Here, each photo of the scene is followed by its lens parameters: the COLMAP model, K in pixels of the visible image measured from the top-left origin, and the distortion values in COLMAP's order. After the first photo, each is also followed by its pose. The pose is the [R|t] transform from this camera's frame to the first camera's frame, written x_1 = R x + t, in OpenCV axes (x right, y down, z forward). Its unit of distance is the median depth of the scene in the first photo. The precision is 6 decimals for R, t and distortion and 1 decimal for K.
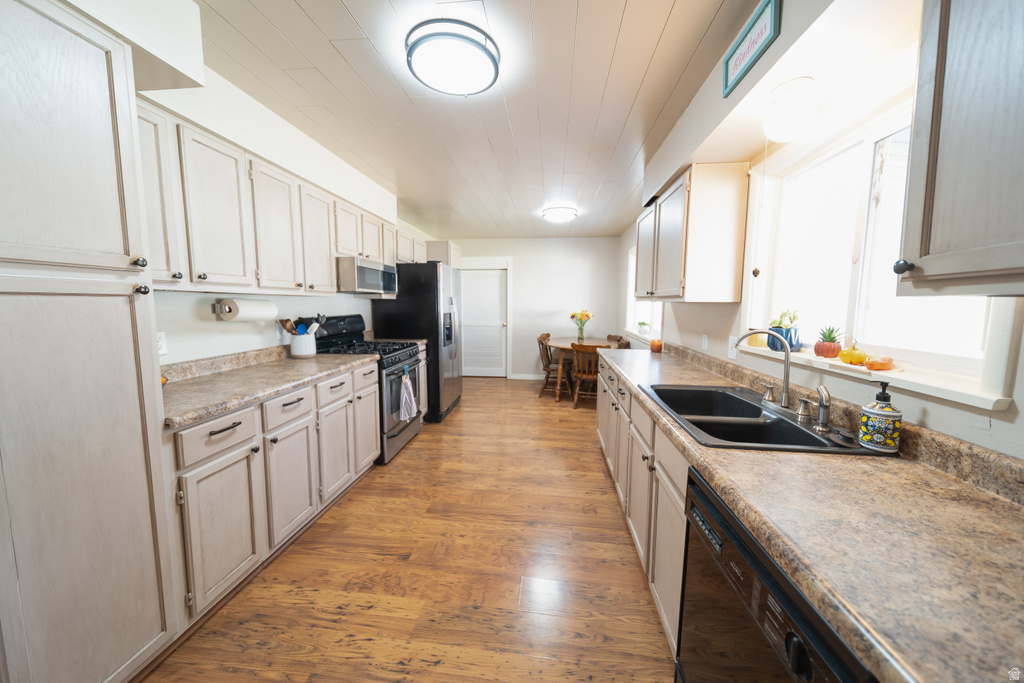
lens RADIAL K [[354.6, 0, 510.7], [0, 354.6, 337.2], [0, 0, 1]] dist [0.005753, -0.000003]
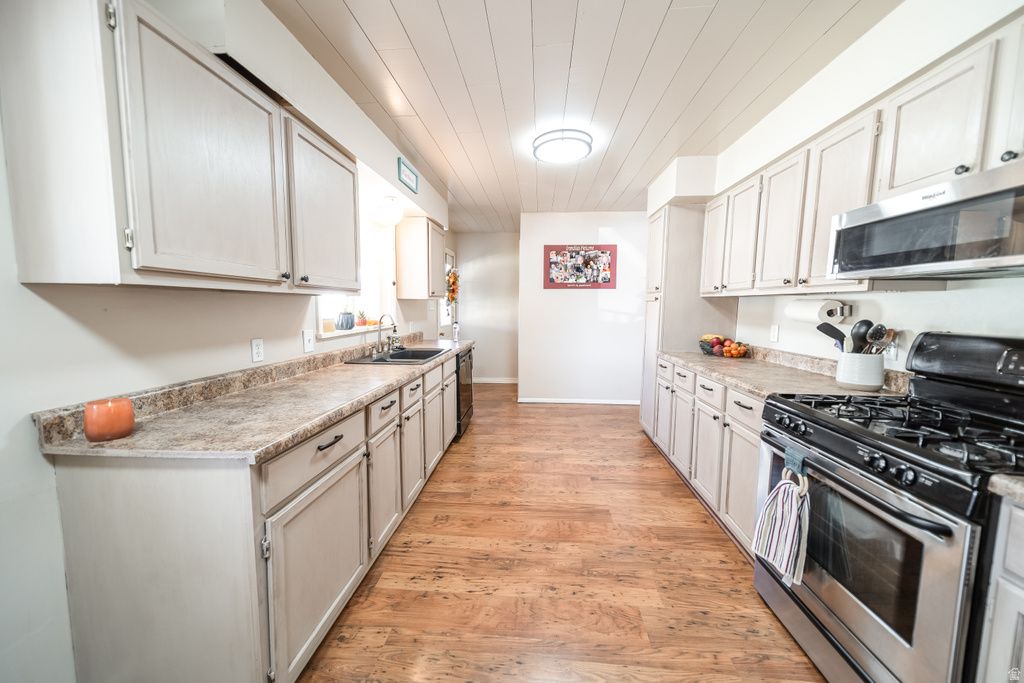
lens RADIAL K [[354.6, 0, 510.7], [0, 354.6, 337.2], [0, 0, 1]] dist [0.005753, -0.000003]
pose [[-0.999310, -0.012370, -0.035028, 0.077767], [-0.018803, 0.981655, 0.189737, -0.169210], [0.032038, 0.190265, -0.981210, 1.863899]]
